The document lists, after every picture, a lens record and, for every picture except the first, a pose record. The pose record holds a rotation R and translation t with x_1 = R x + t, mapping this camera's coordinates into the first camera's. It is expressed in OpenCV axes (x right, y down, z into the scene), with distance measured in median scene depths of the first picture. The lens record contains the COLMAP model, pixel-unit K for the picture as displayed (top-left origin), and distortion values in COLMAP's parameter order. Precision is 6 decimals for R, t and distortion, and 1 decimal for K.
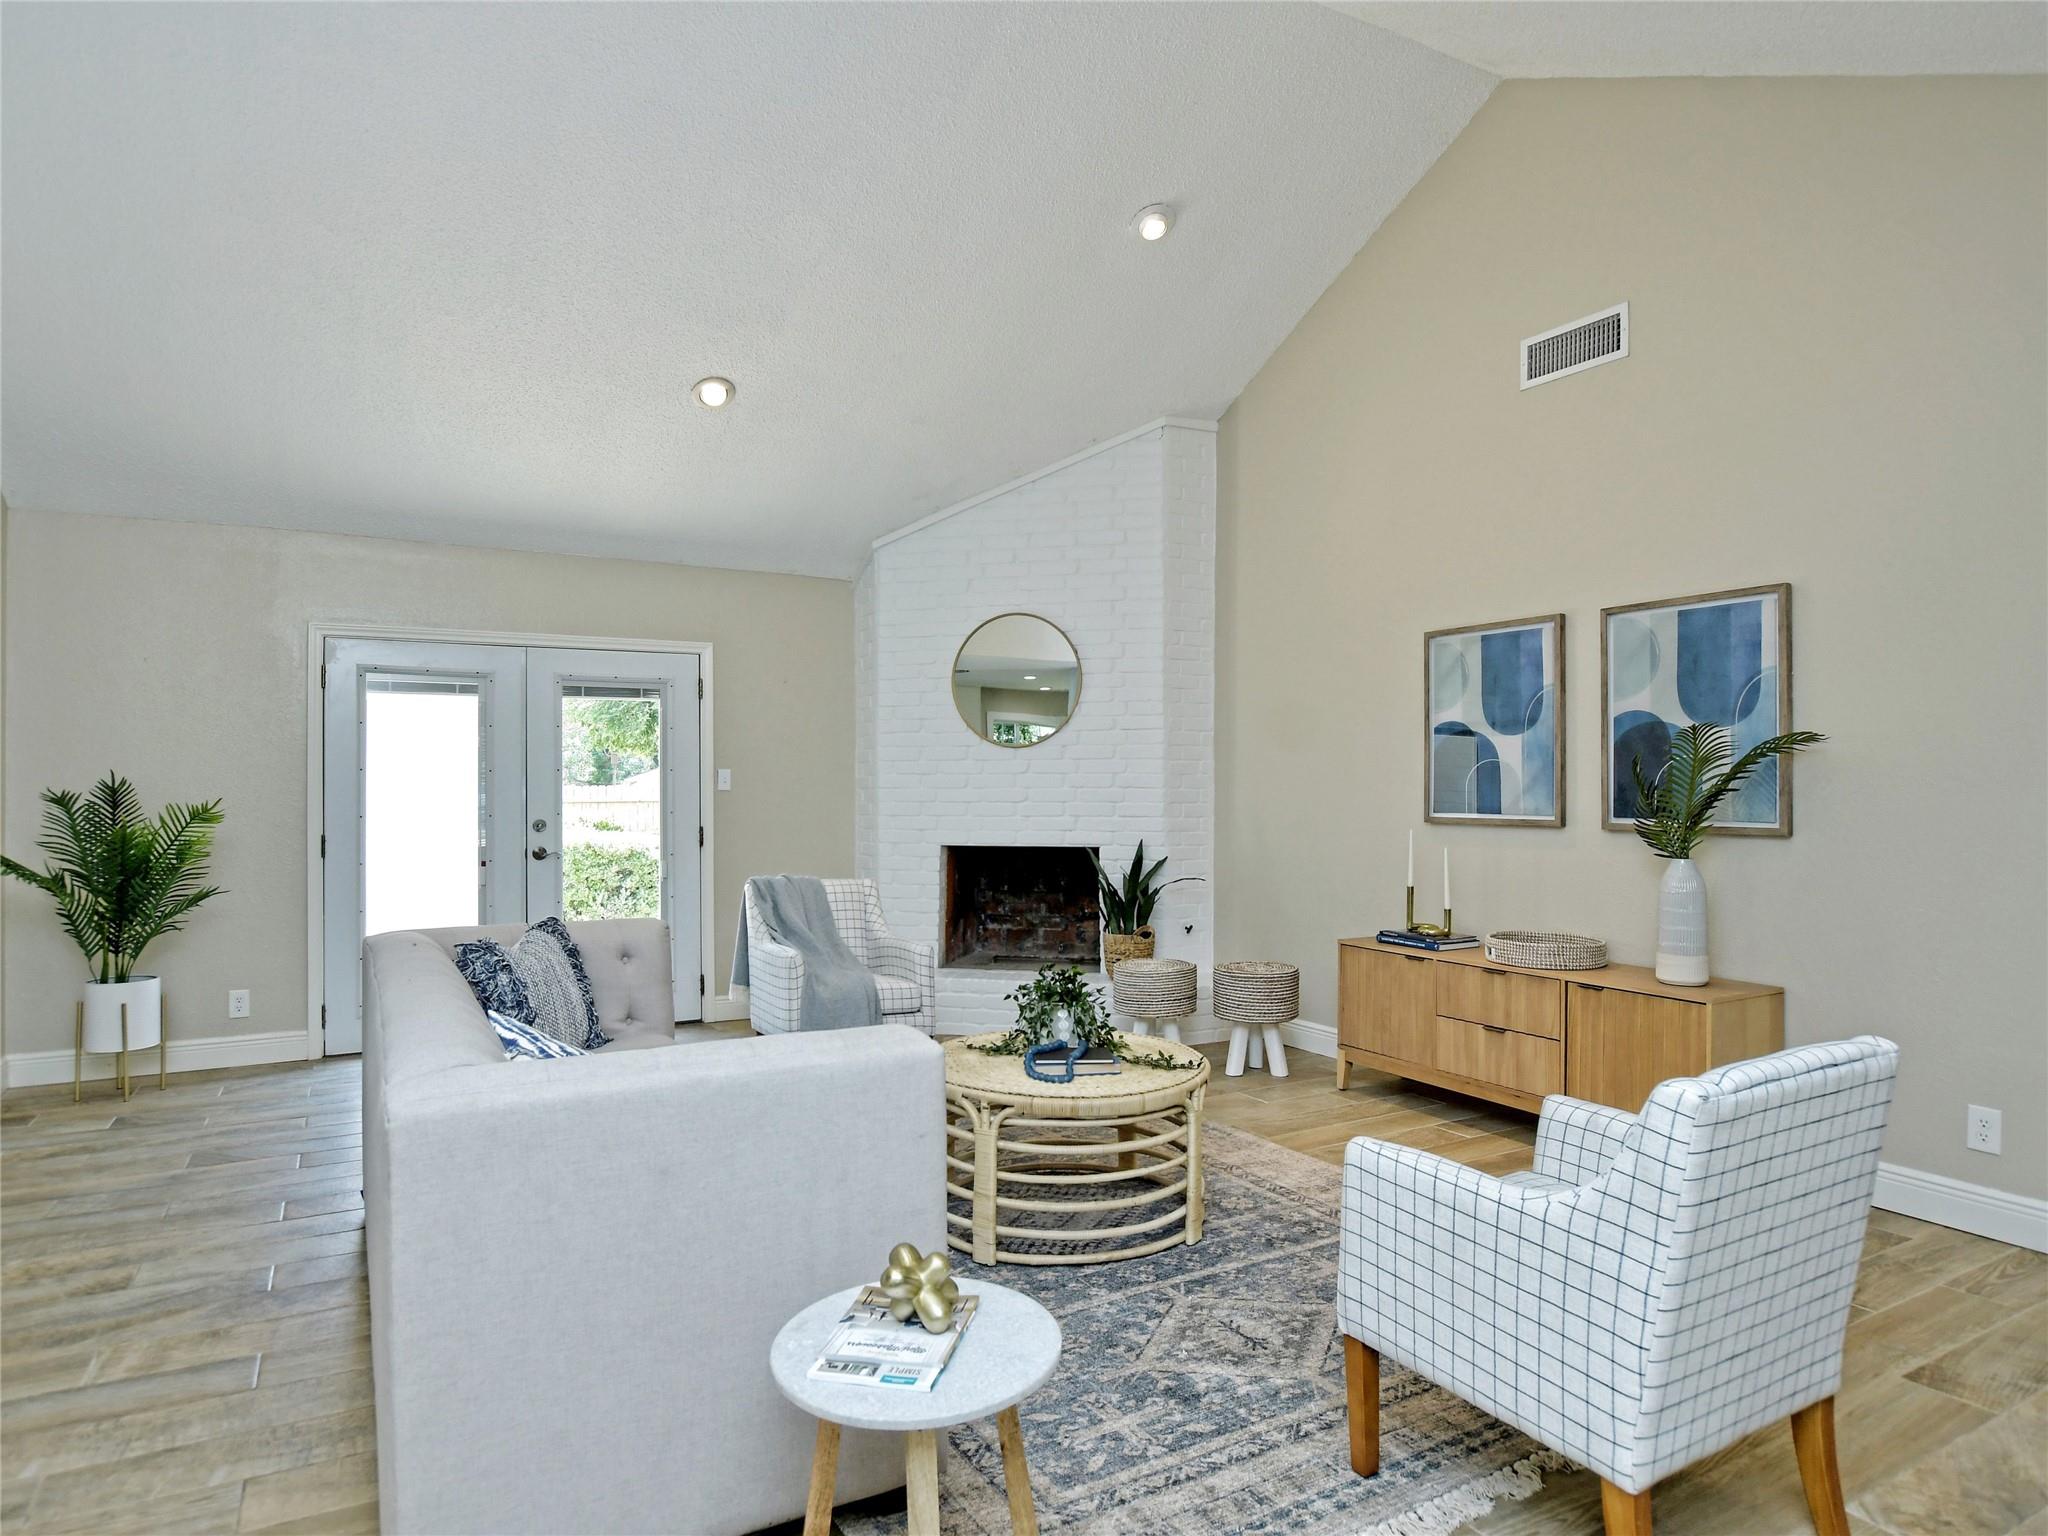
lens RADIAL K [[1192.5, 0, 1024.0], [0, 1192.5, 768.0], [0, 0, 1]] dist [-0.028876, 0.001363]
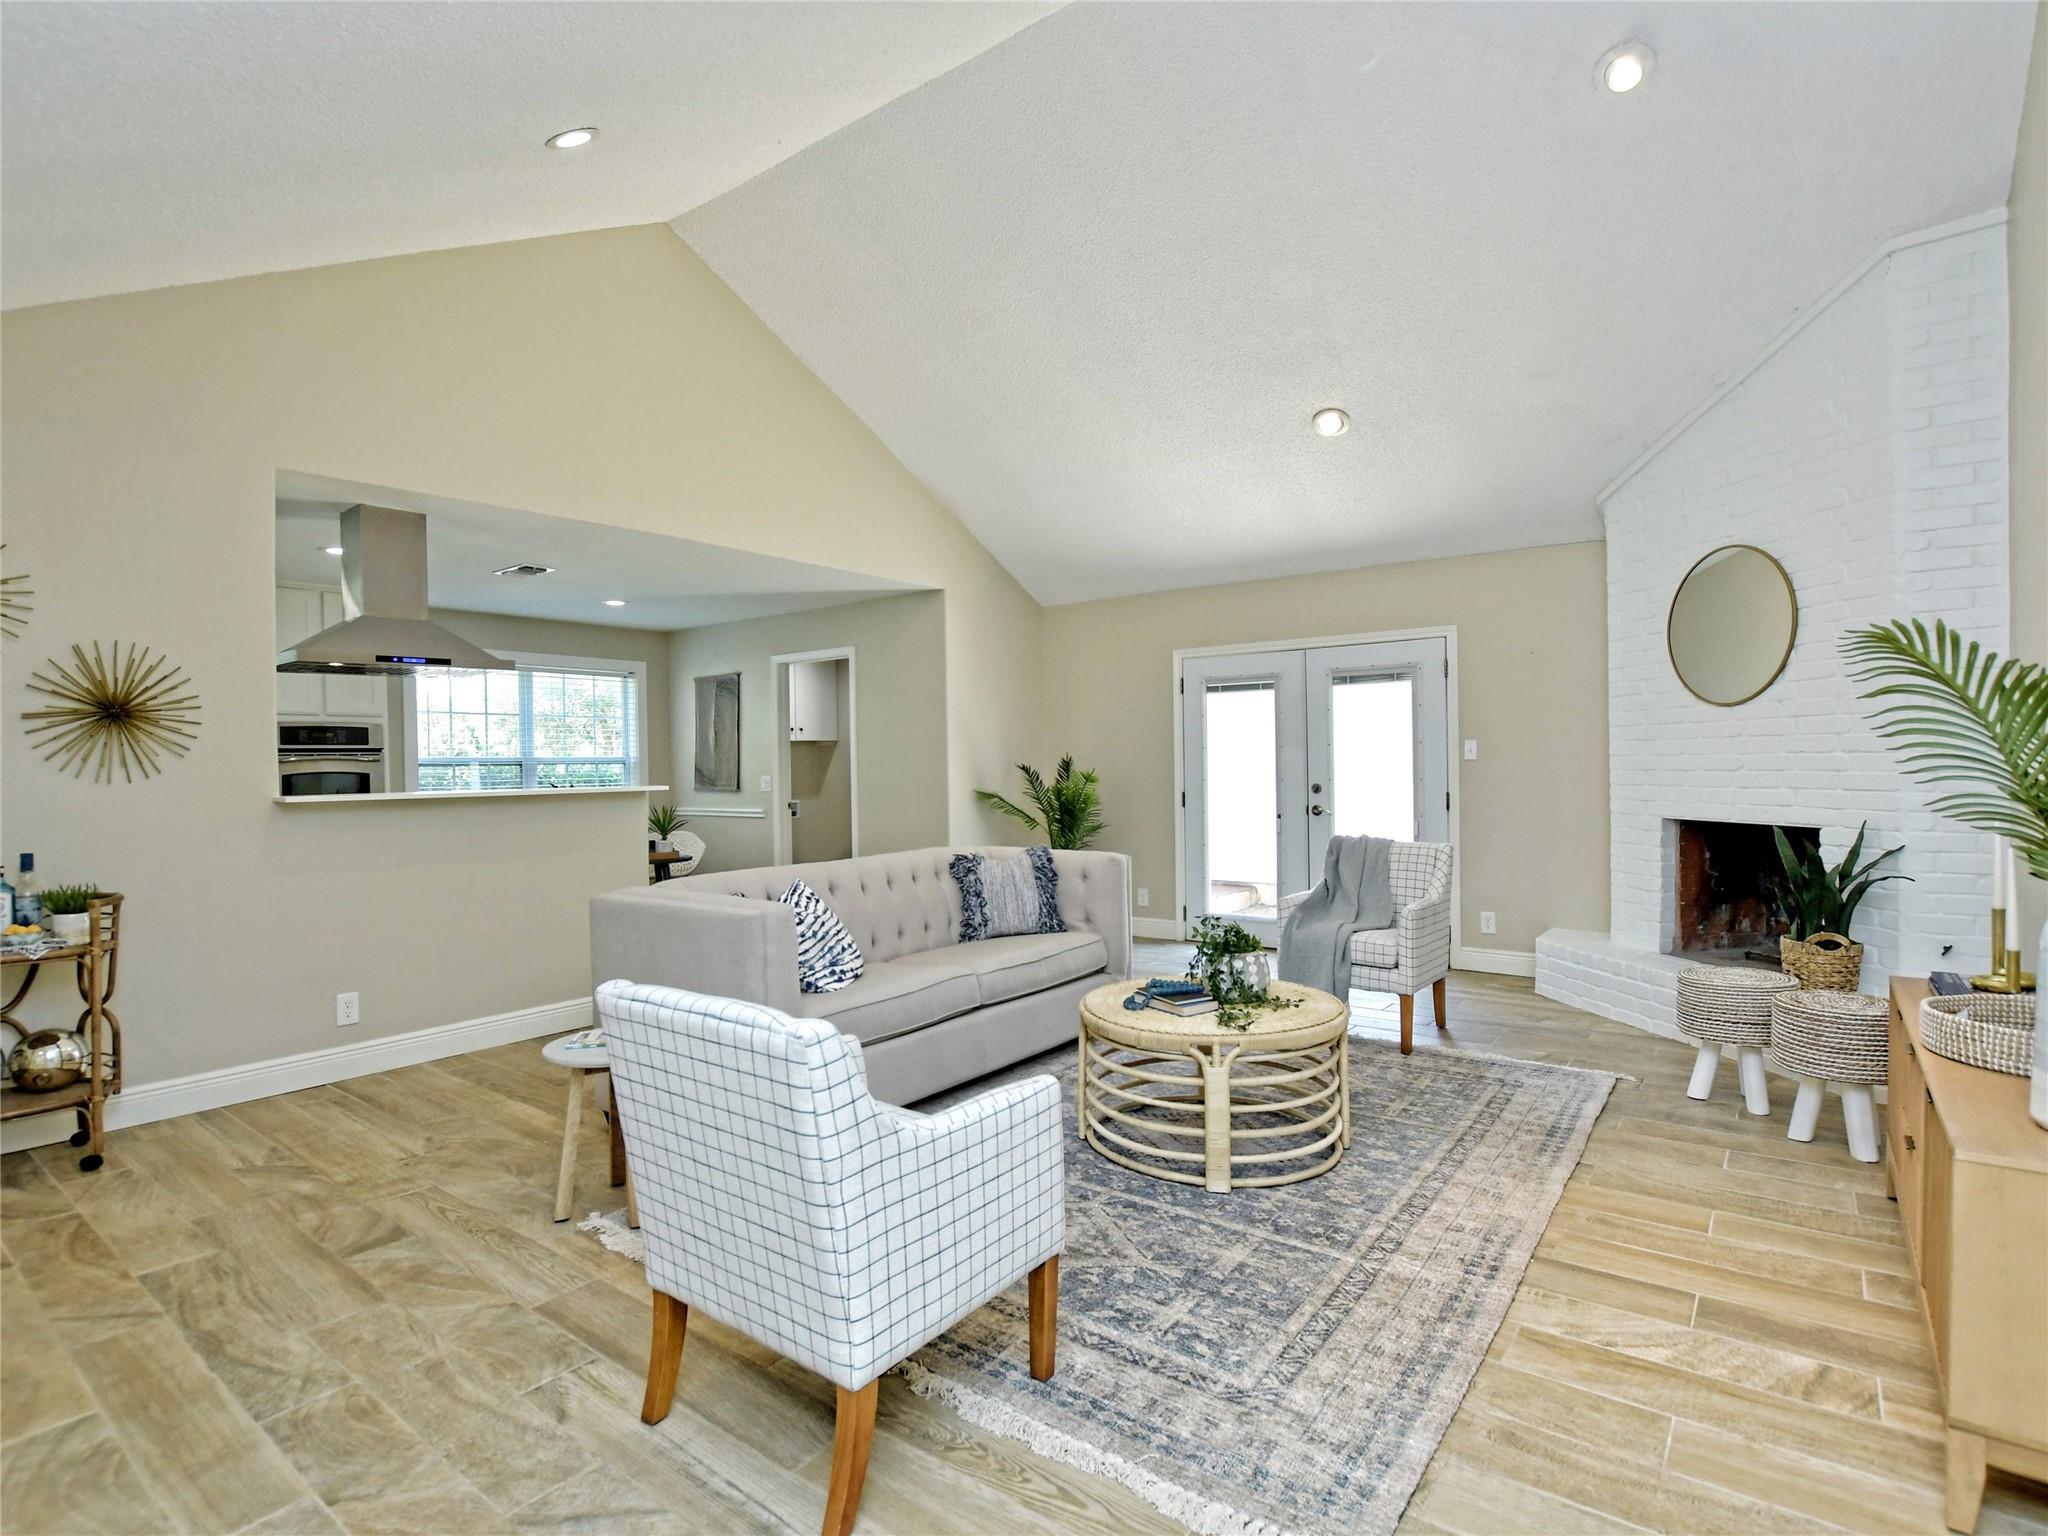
lens RADIAL K [[1038.6, 0, 997.3], [0, 1038.6, 769.4], [0, 0, 1]] dist [-0.032687, 0.000994]
pose [[0.381007, -0.000341, -0.924572, 0.642046], [0.026245, 0.999601, 0.010447, 0.009541], [0.924199, -0.028245, 0.380864, 0.342939]]
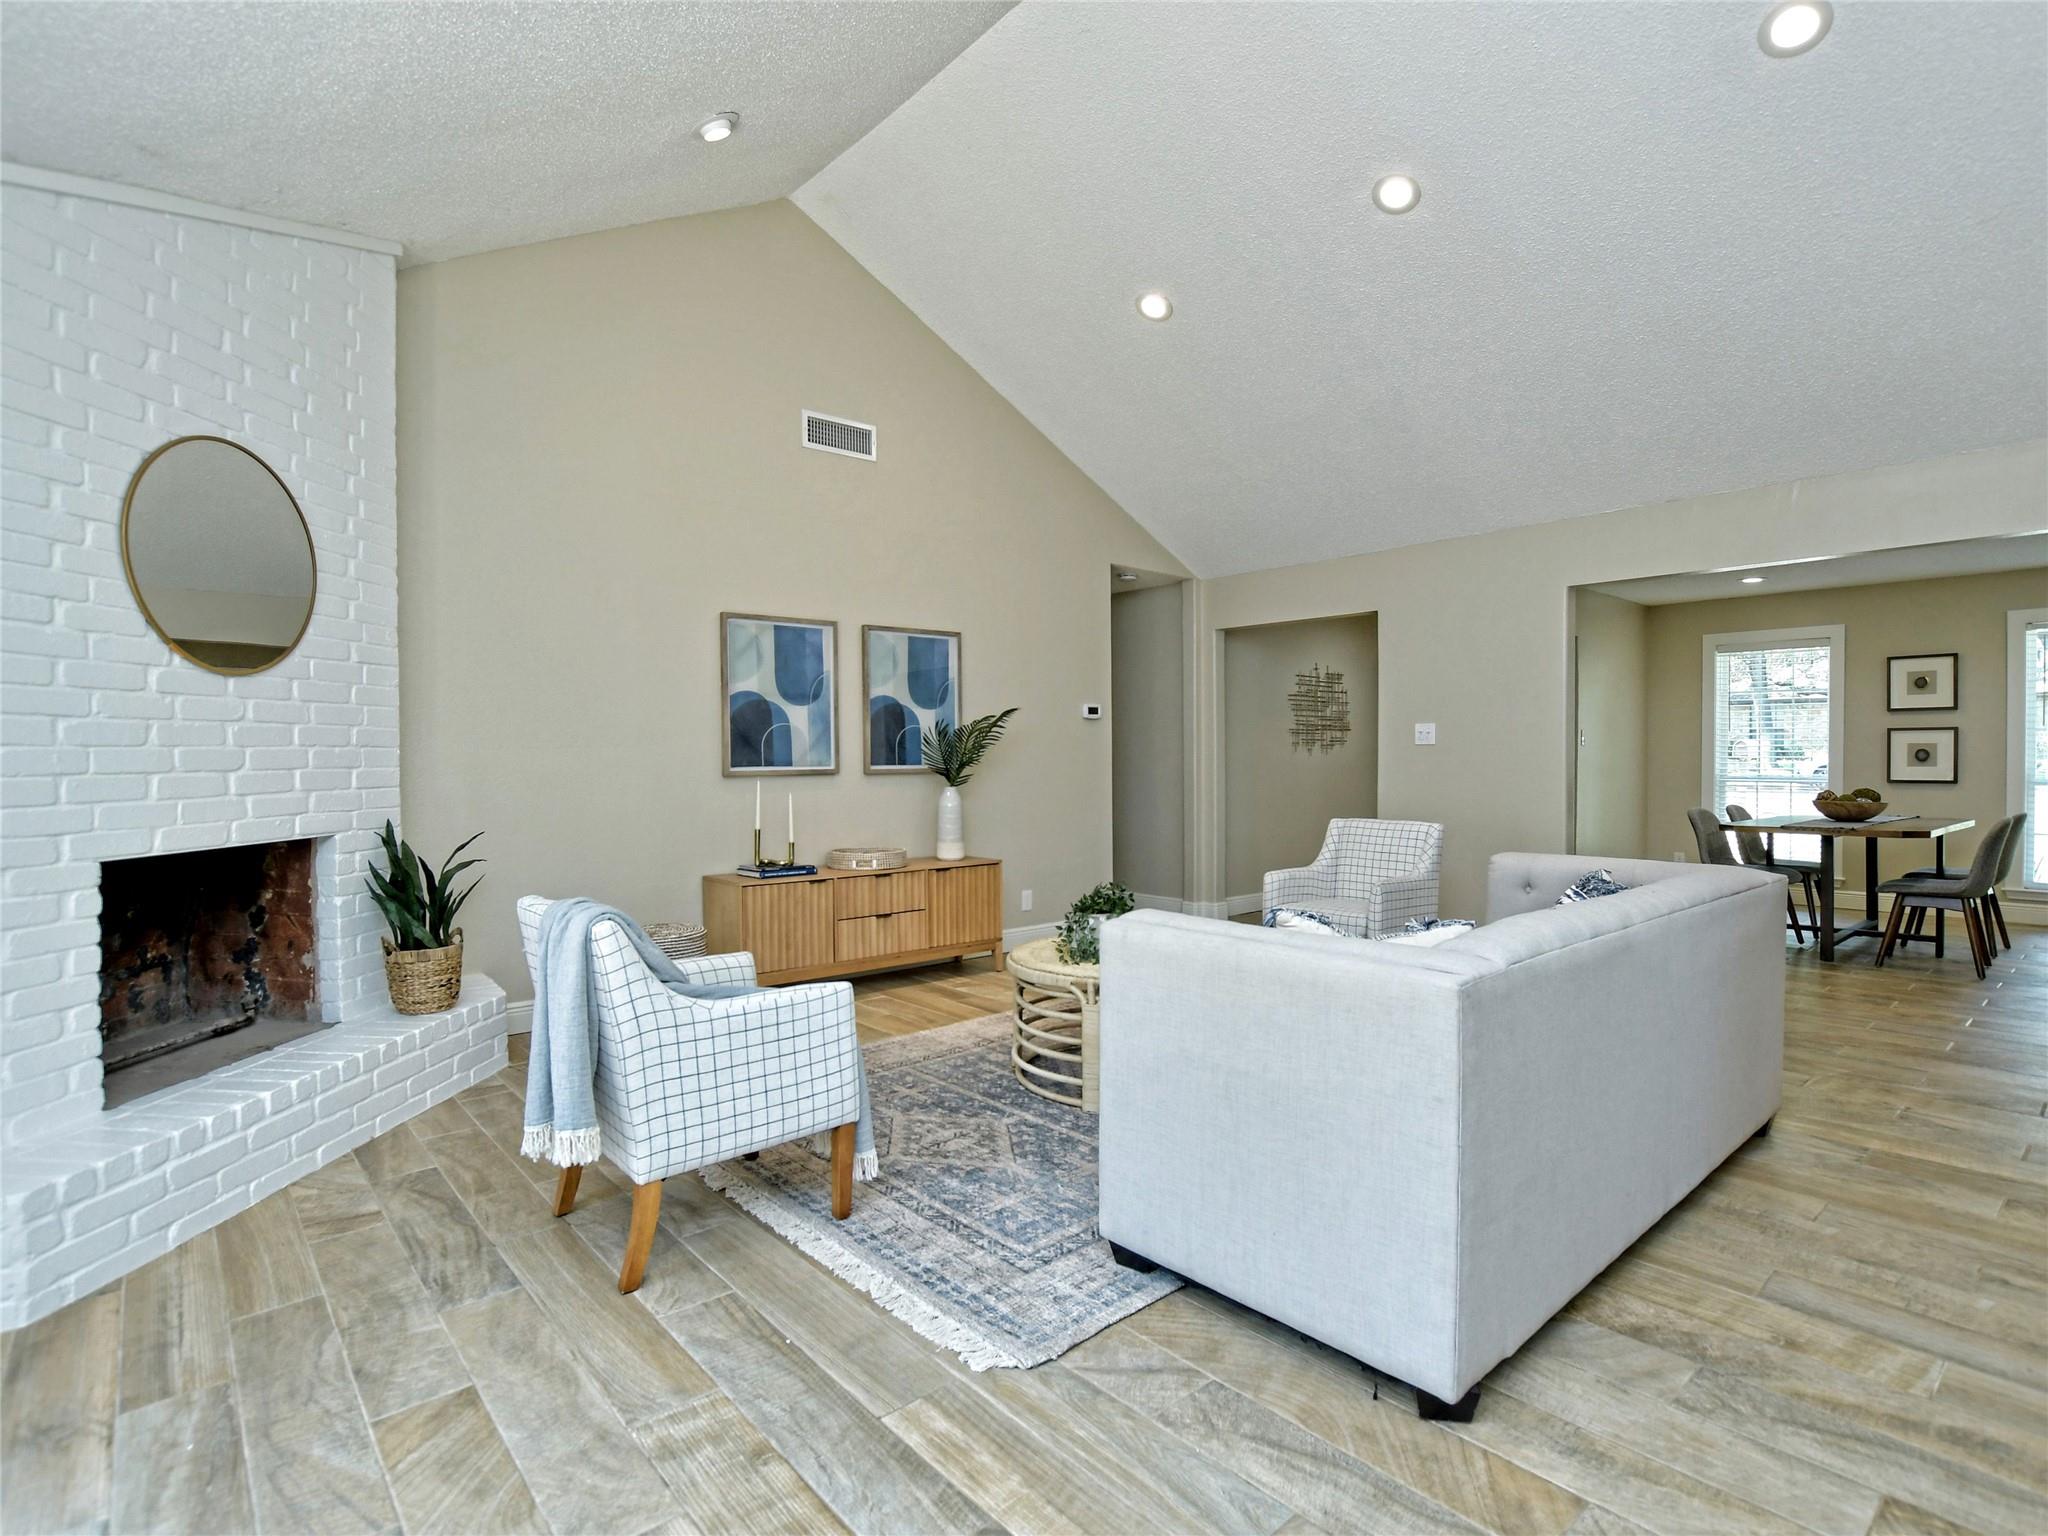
lens RADIAL K [[1038.6, 0, 997.3], [0, 1038.6, 769.4], [0, 0, 1]] dist [-0.032687, 0.000994]
pose [[-0.186180, -0.012217, 0.982440, -0.770697], [-0.005303, 0.999921, 0.011430, 0.028976], [-0.982501, -0.003081, -0.186230, 1.009223]]
